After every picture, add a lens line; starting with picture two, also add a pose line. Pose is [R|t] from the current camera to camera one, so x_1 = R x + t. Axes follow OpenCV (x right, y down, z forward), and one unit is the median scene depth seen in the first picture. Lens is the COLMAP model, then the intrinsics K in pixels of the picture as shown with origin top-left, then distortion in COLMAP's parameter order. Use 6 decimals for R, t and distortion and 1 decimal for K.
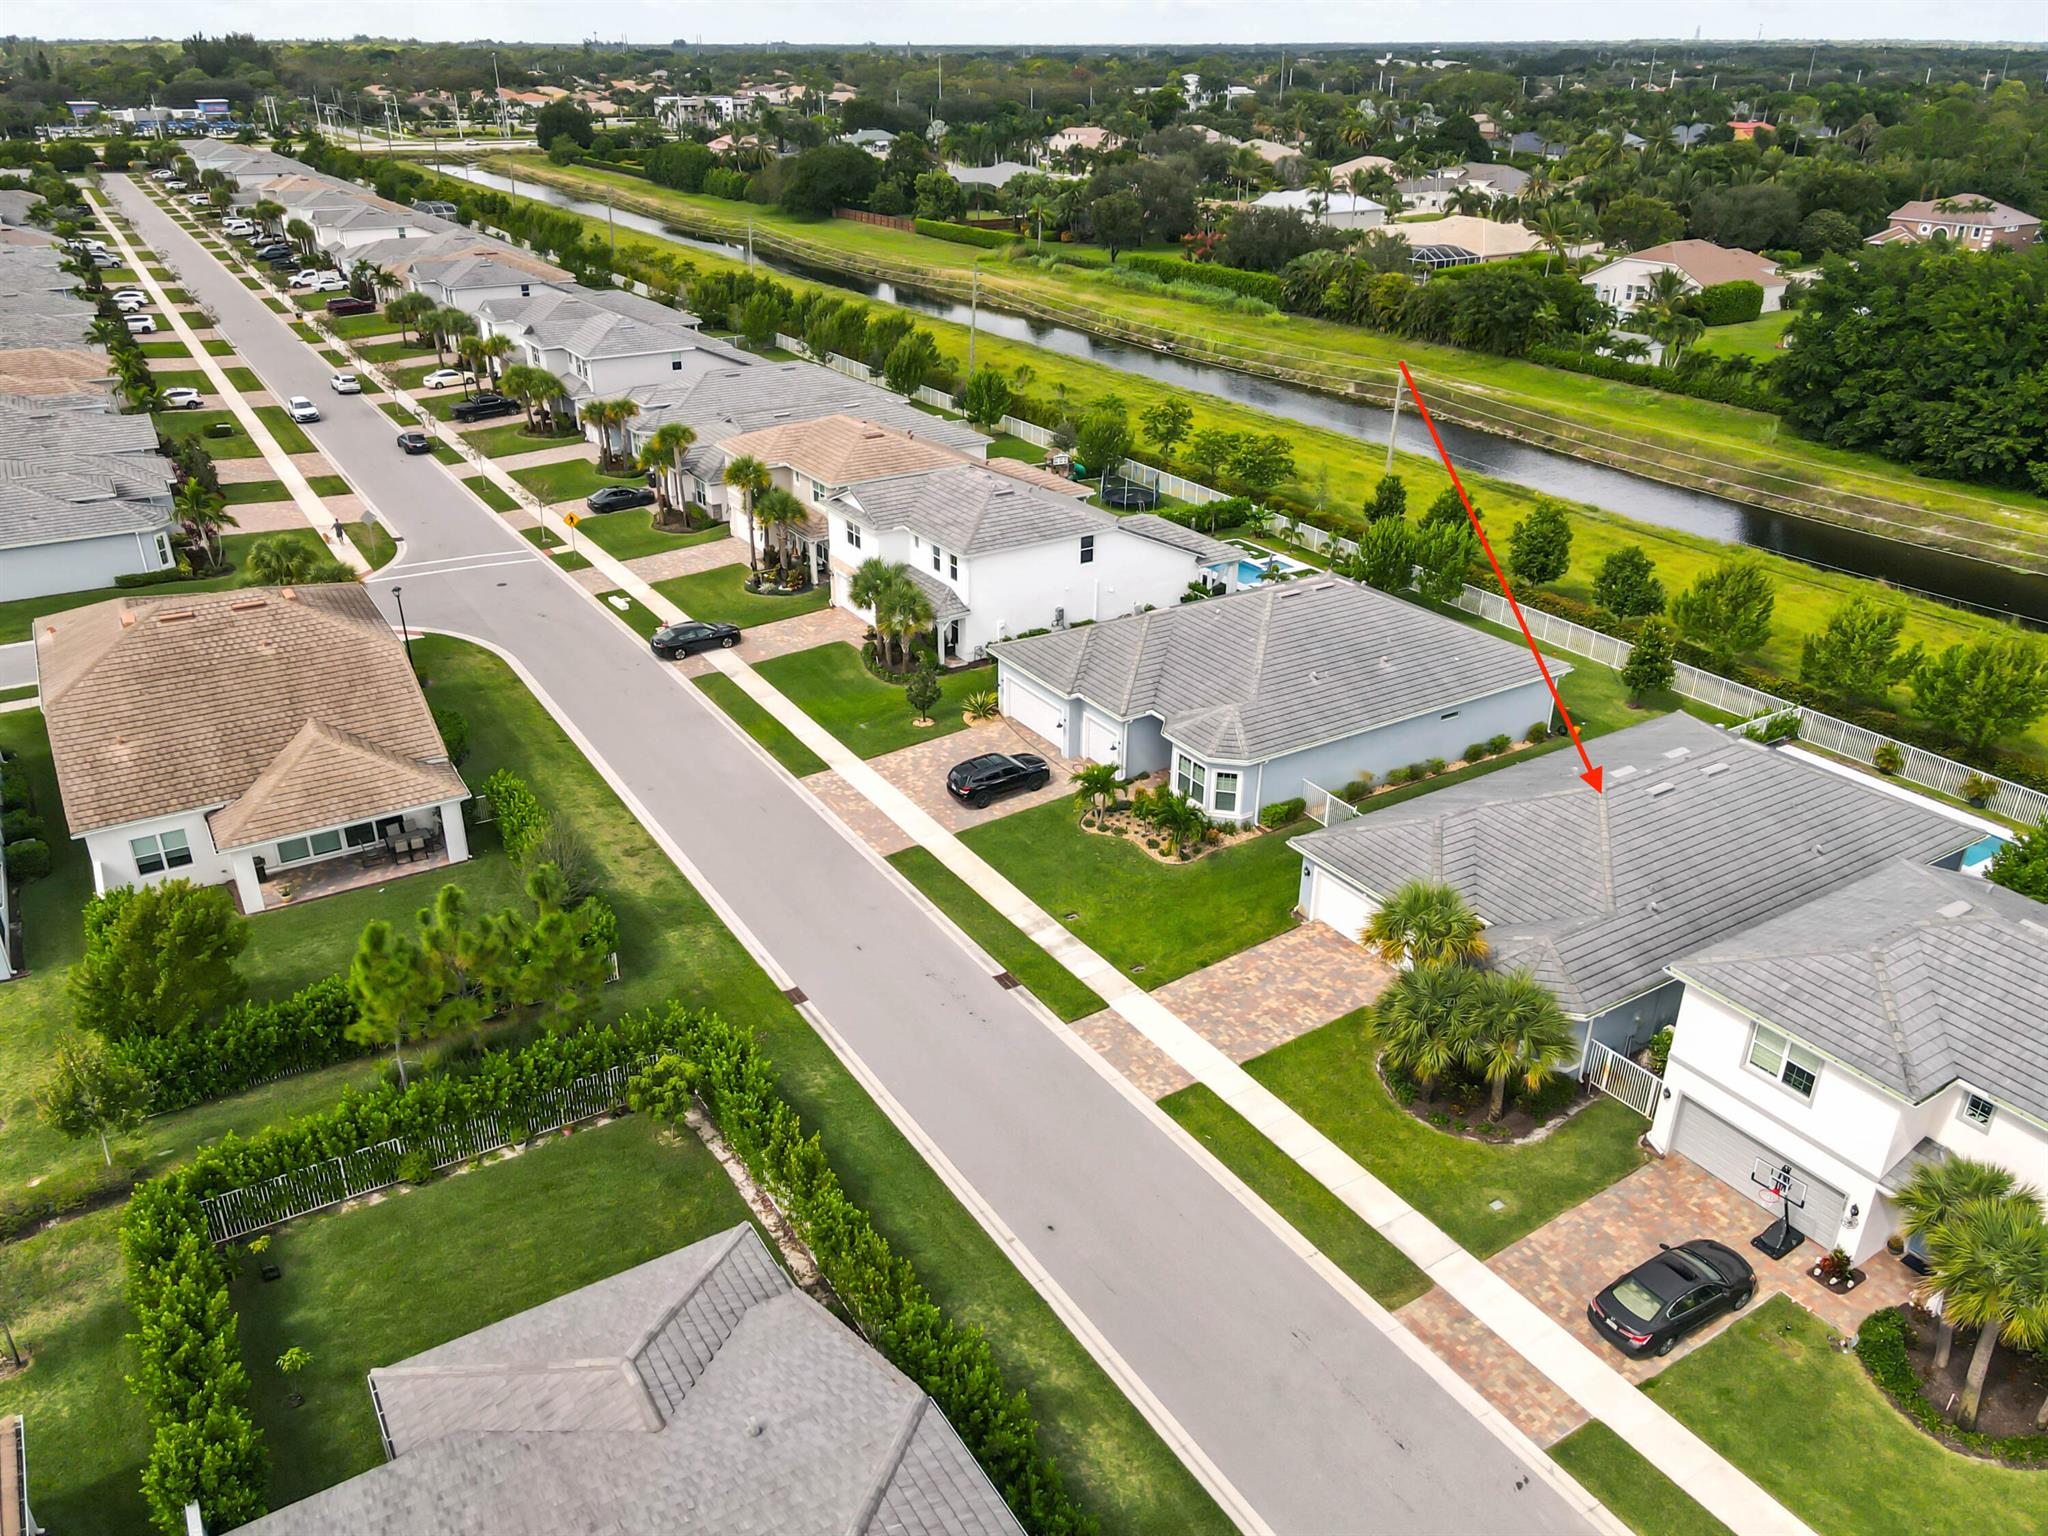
lens RADIAL K [[1499.4, 0, 1014.9], [0, 1499.4, 792.9], [0, 0, 1]] dist [0.010802, 0.012560]
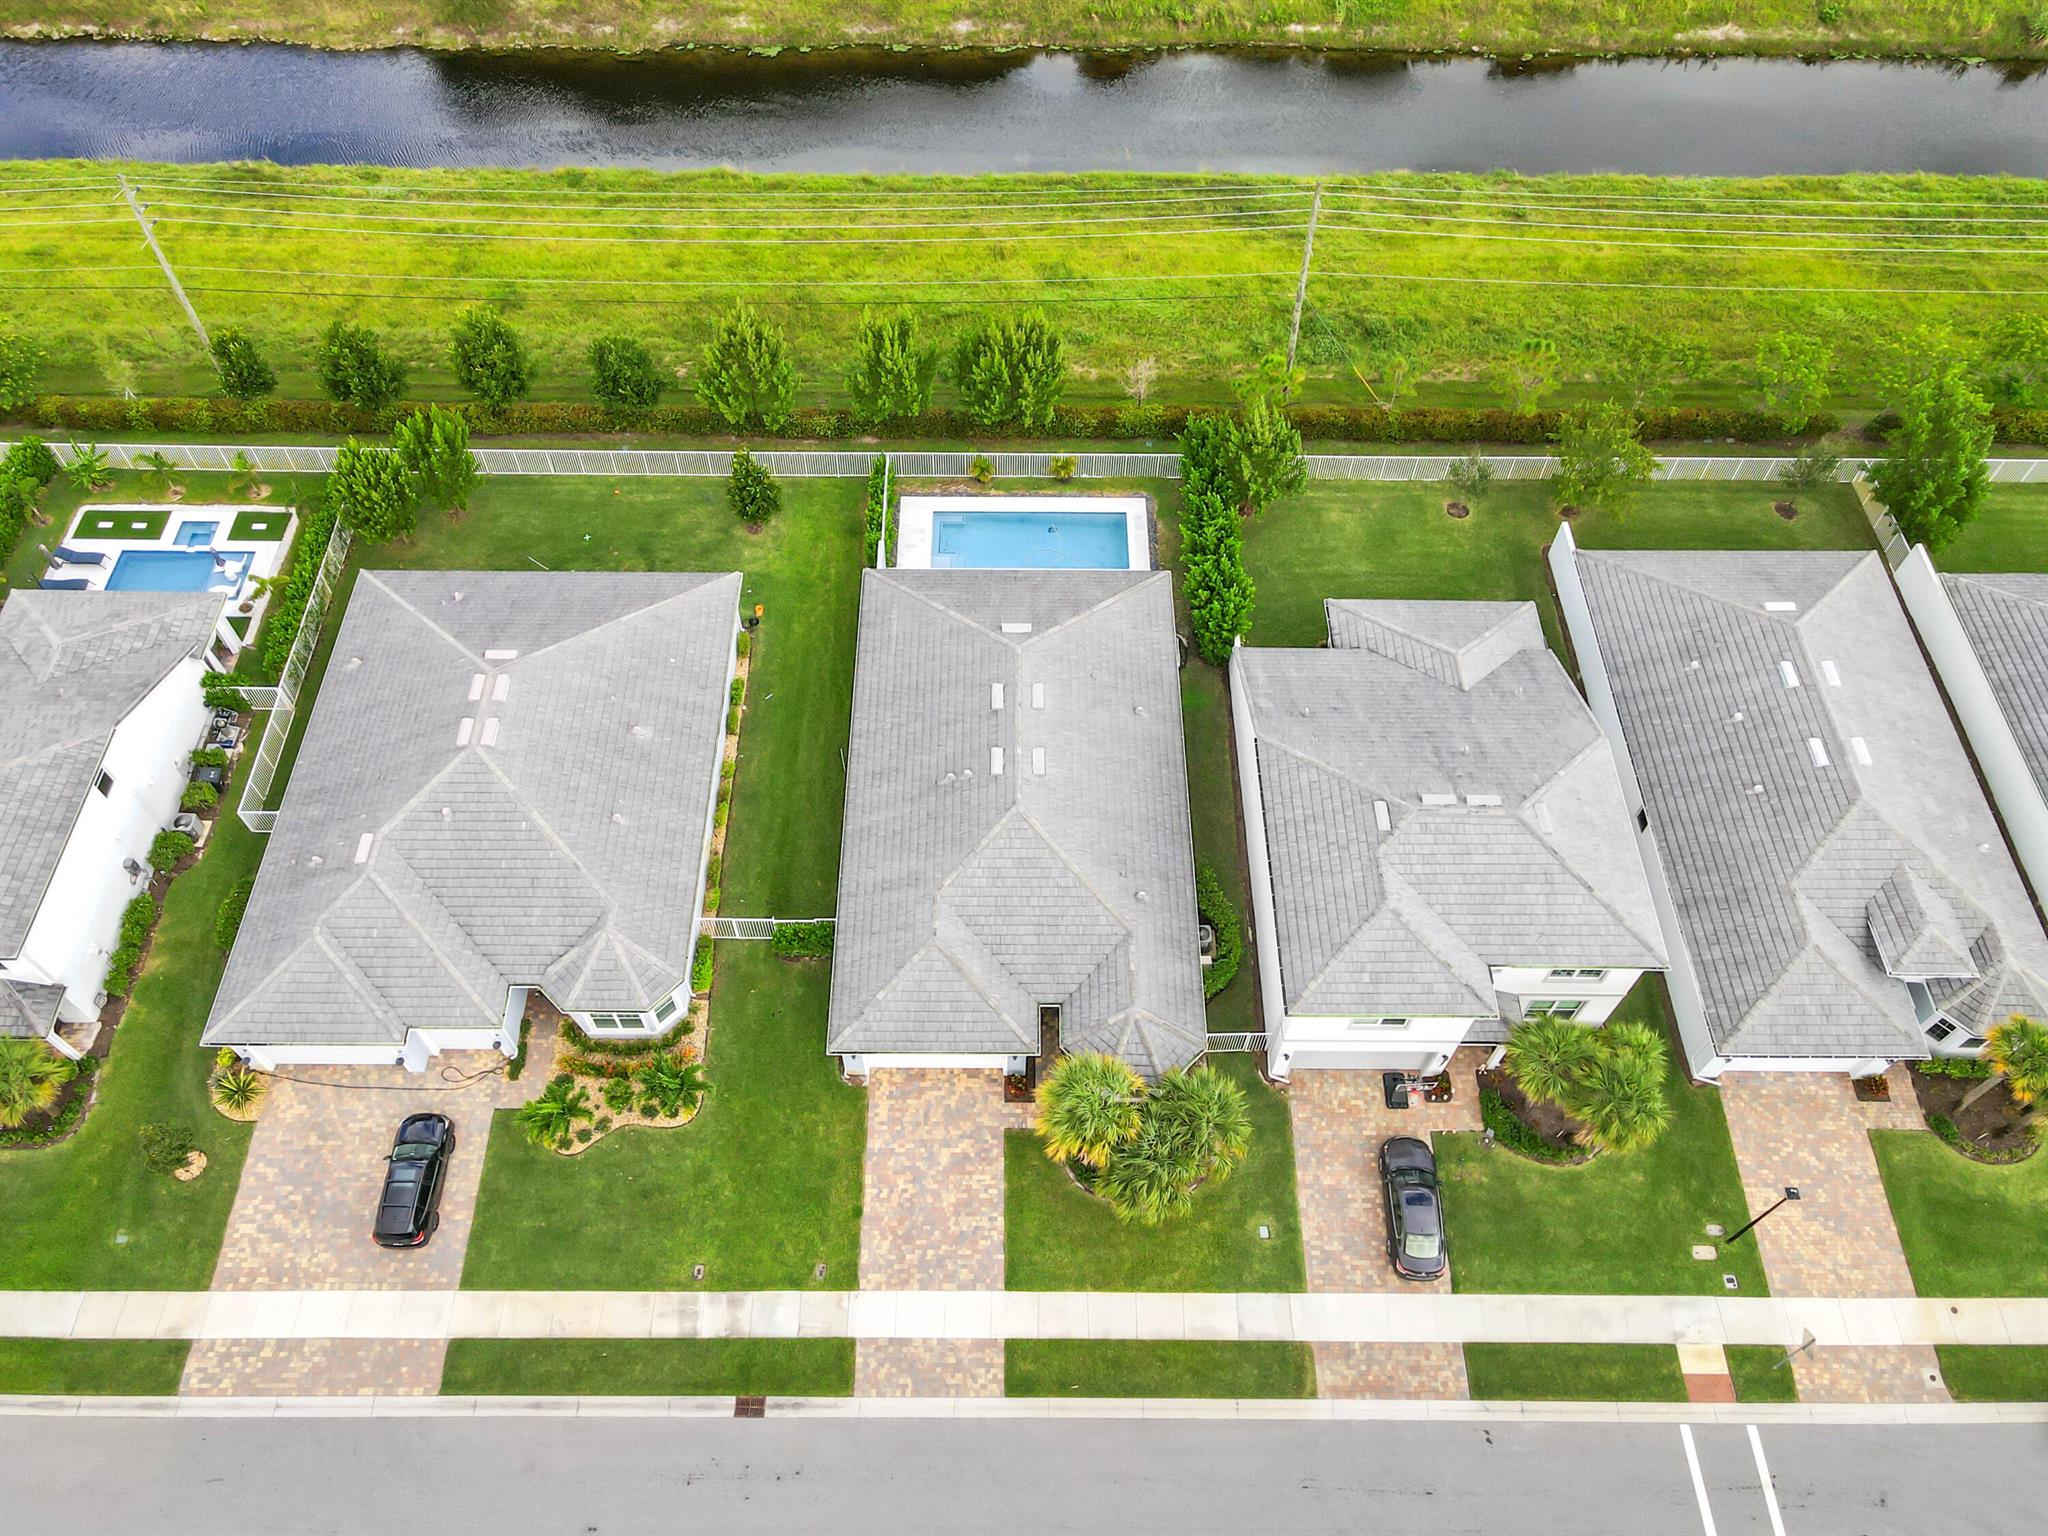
lens RADIAL K [[1499.4, 0, 1012.9], [0, 1499.4, 760.2], [0, 0, 1]] dist [0.010802, 0.012560]
pose [[0.530490, -0.696099, 0.483763, -0.075768], [0.374773, 0.704473, 0.602713, -0.547717], [-0.760346, -0.138432, 0.634595, 0.292837]]
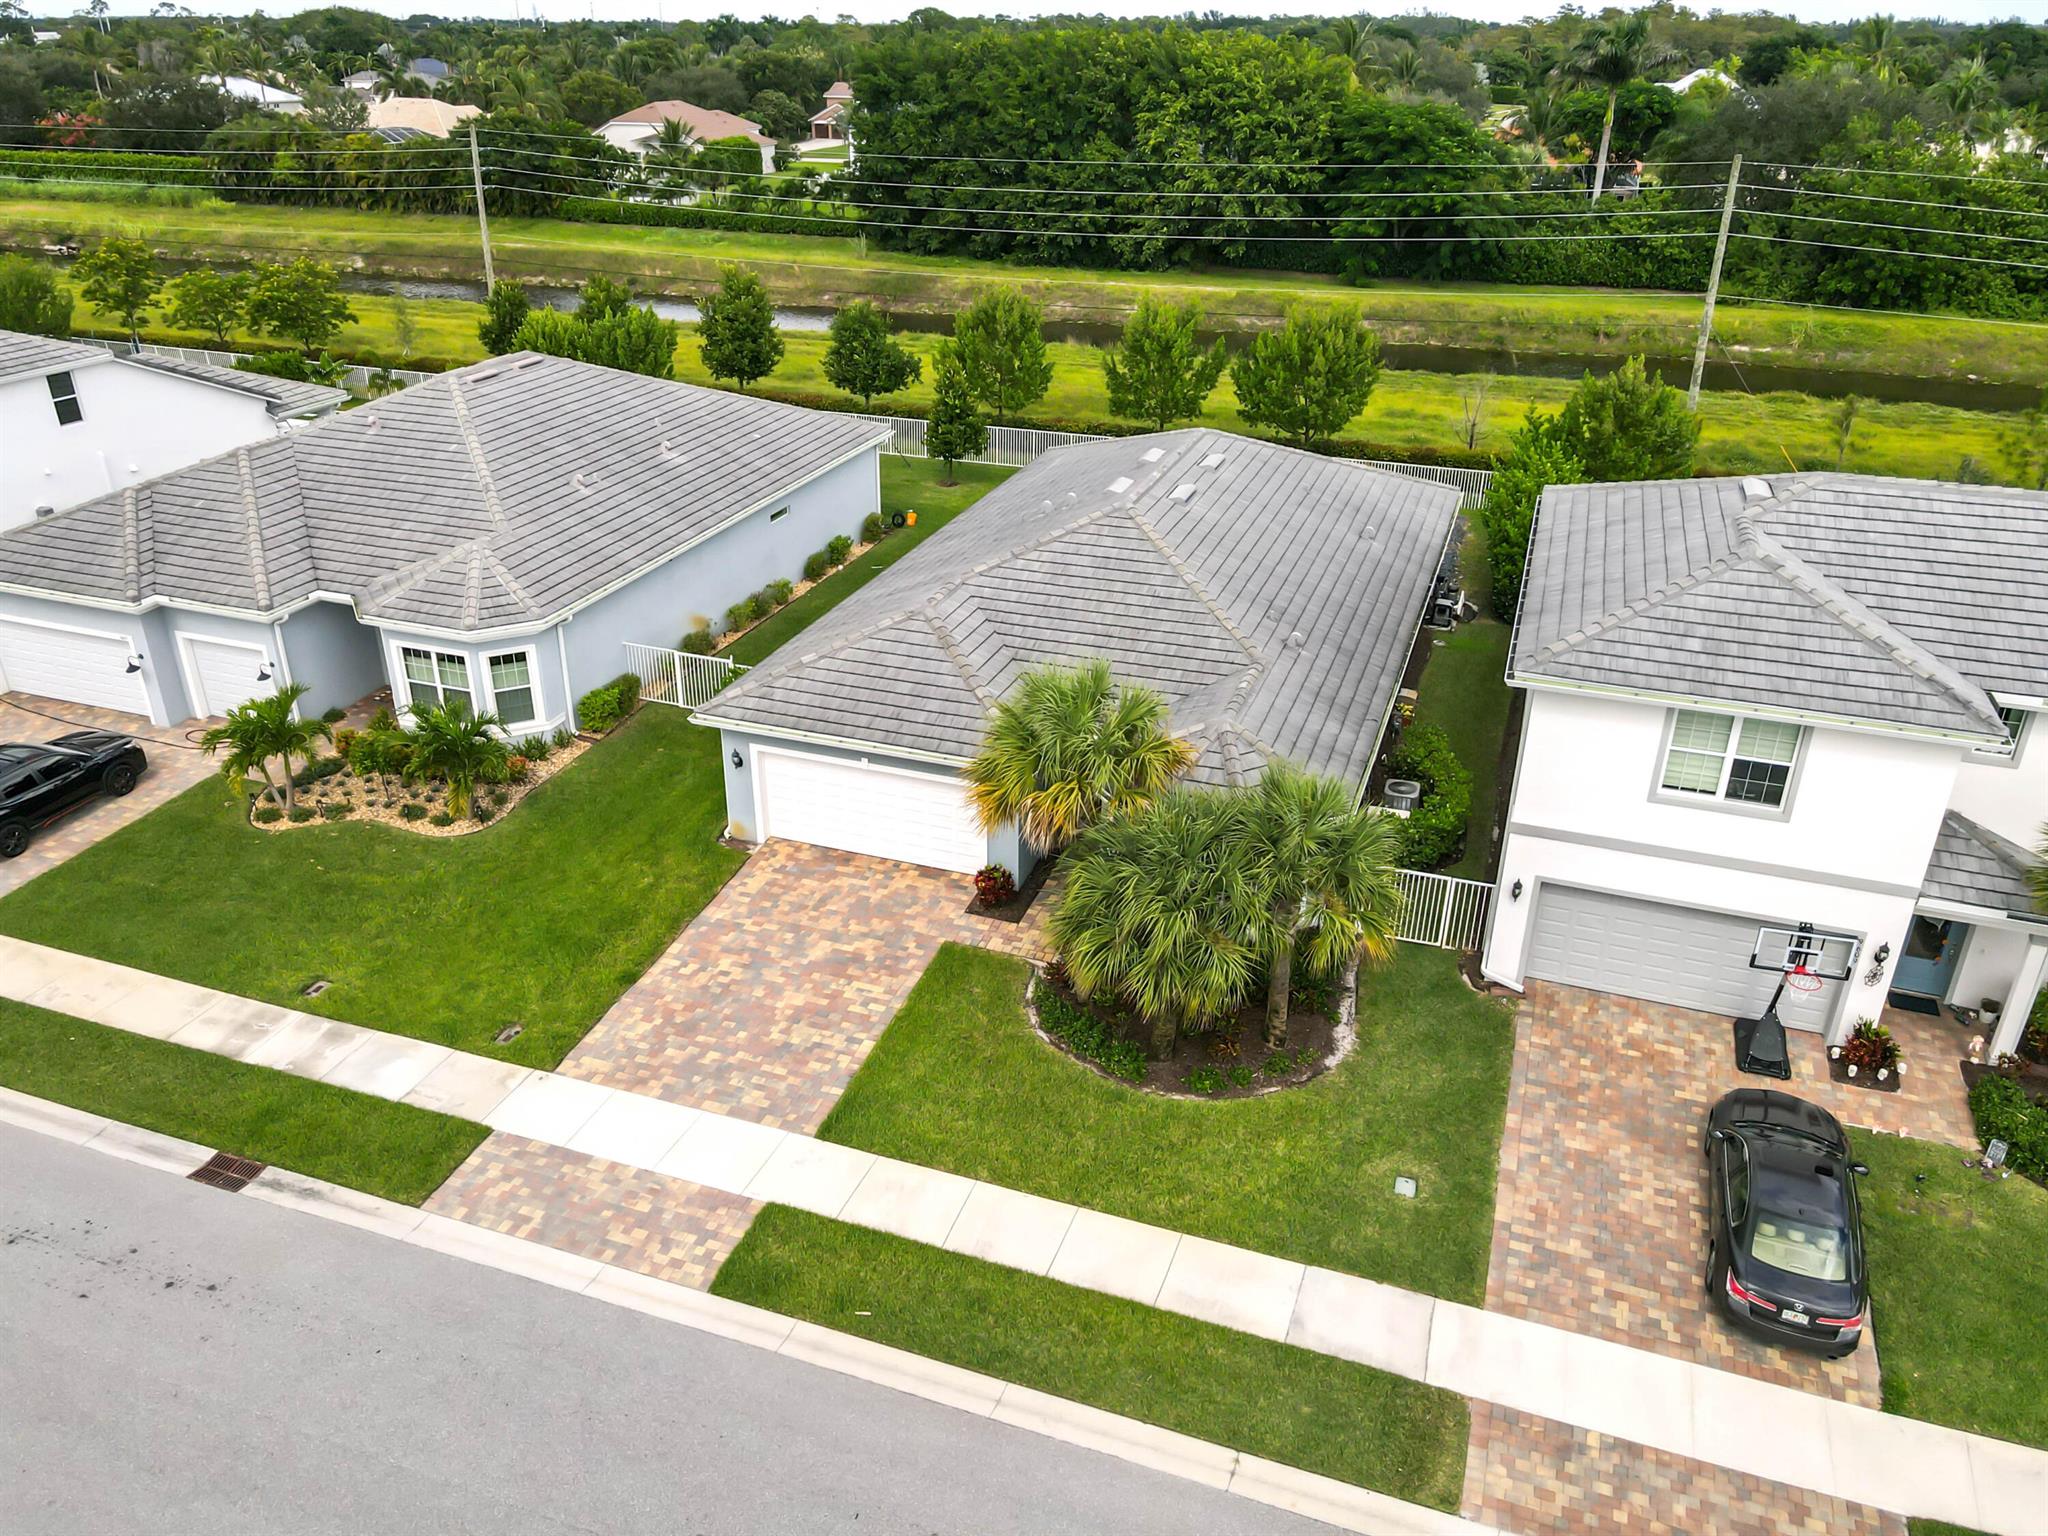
lens RADIAL K [[1499.4, 0, 1015.1], [0, 1499.4, 765.3], [0, 0, 1]] dist [0.010802, 0.012560]
pose [[0.787242, -0.272186, 0.553322, -0.030065], [0.275707, 0.957991, 0.078985, 0.033606], [-0.551576, 0.090375, 0.829214, 0.418804]]
